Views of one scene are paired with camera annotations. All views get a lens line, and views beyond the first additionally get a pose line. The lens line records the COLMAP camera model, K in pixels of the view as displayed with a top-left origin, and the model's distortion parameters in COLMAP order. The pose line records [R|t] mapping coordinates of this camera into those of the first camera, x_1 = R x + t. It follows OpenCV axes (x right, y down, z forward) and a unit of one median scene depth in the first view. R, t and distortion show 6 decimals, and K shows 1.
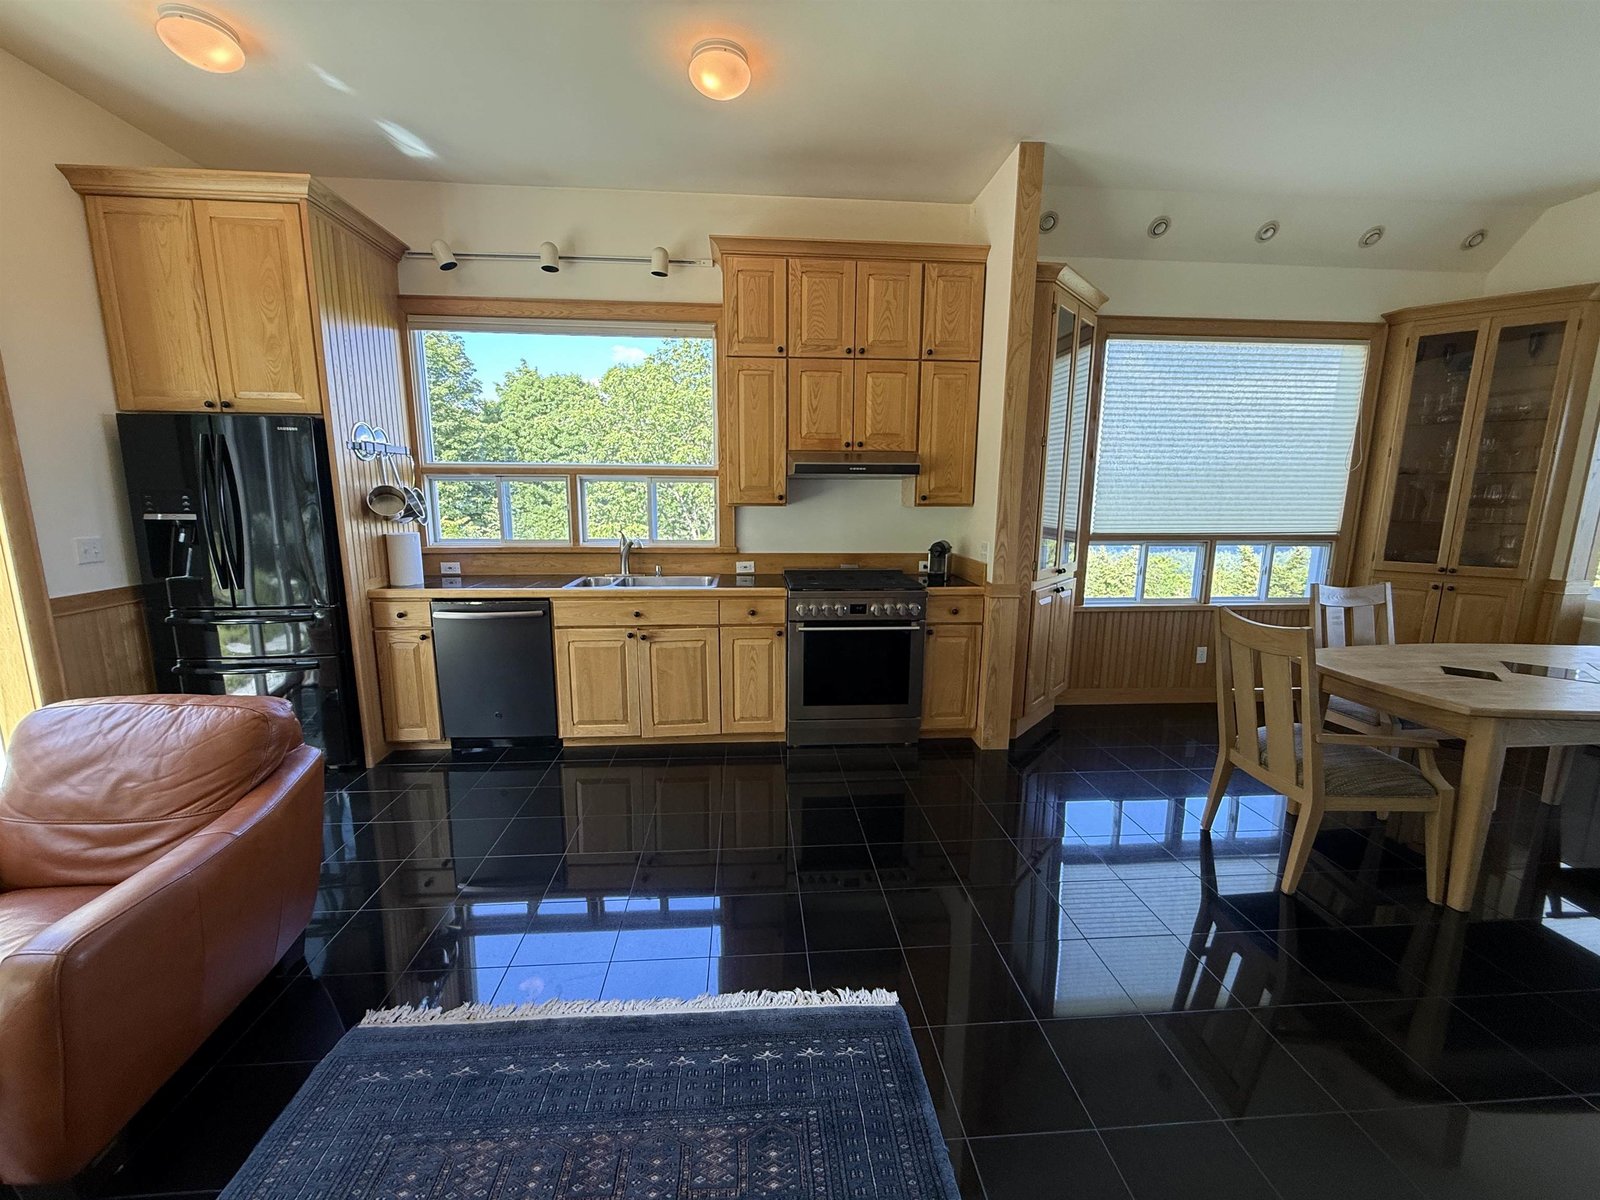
lens RADIAL K [[632.4, 0, 800.0], [0, 632.4, 600.0], [0, 0, 1]] dist [-0.002171, -0.000046]
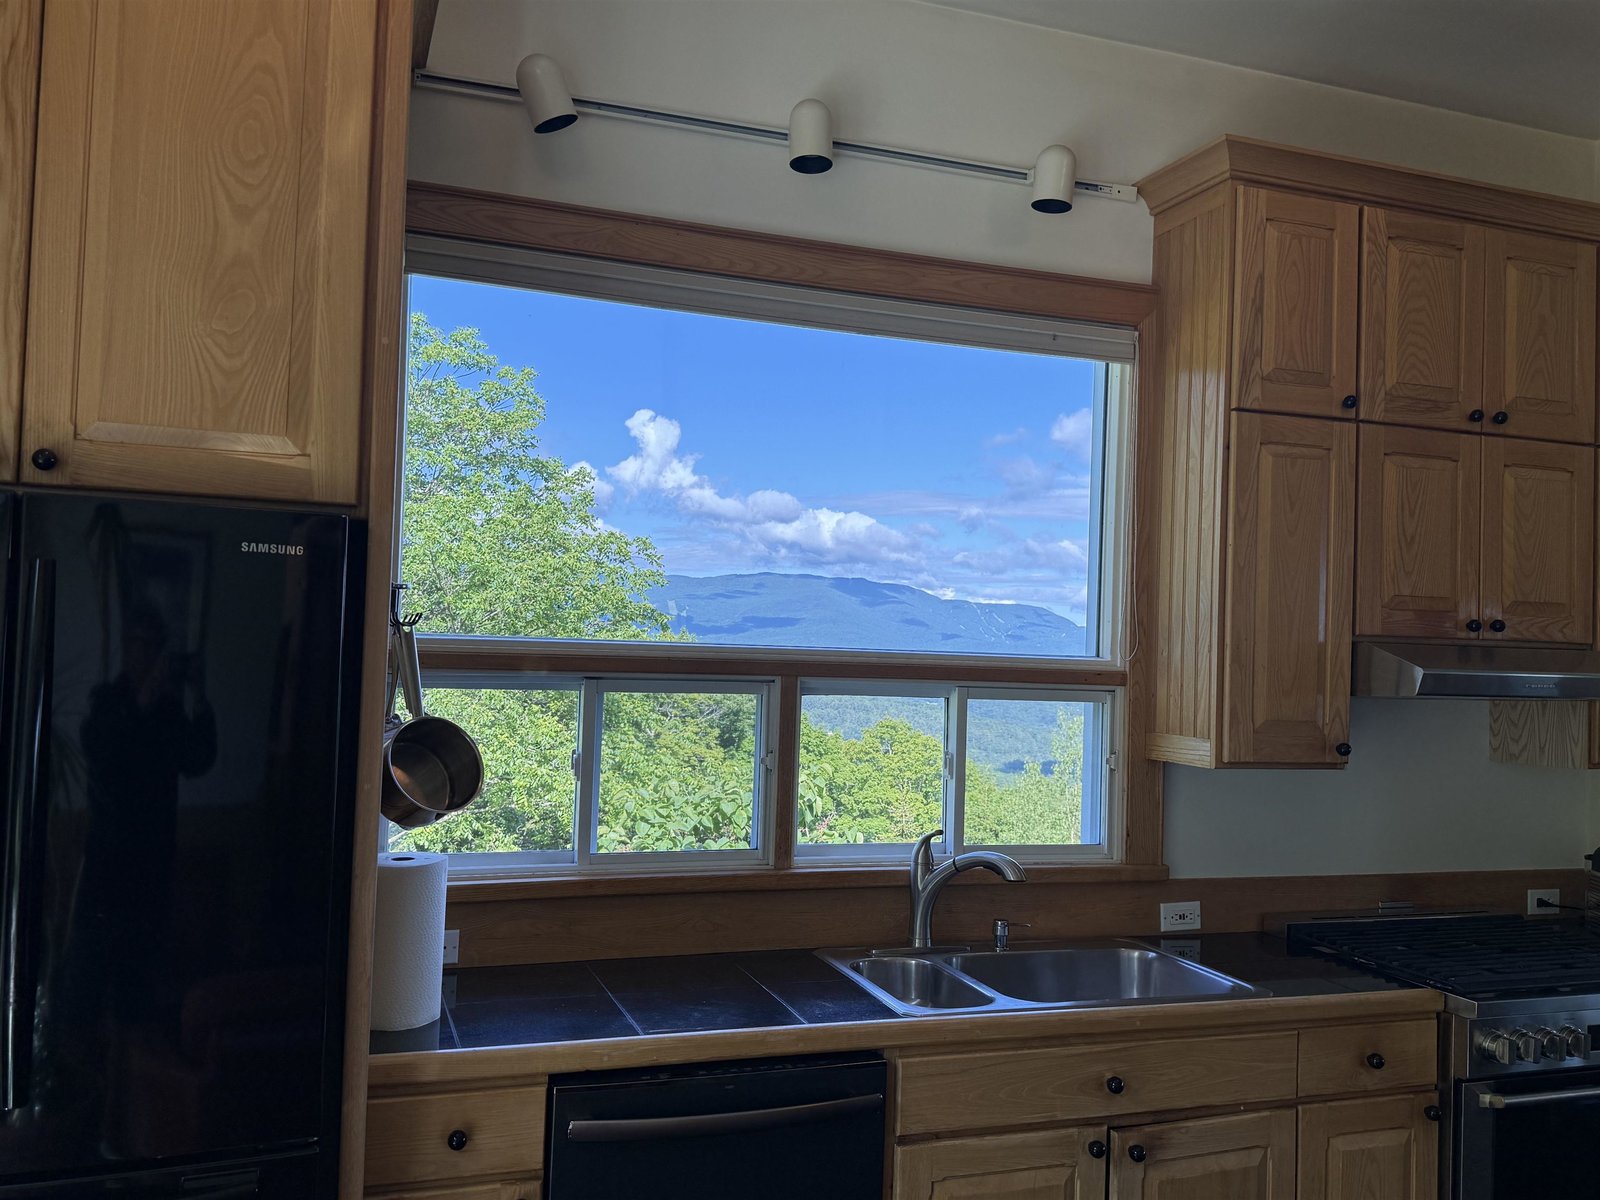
lens RADIAL K [[1351.6, 0, 800.0], [0, 1351.6, 600.0], [0, 0, 1]] dist [0.019243, 0.010326]
pose [[0.964310, 0.034146, 0.262566, -0.620785], [0.019910, 0.979490, -0.200504, -0.092128], [-0.264027, 0.198576, 0.943852, 0.267187]]
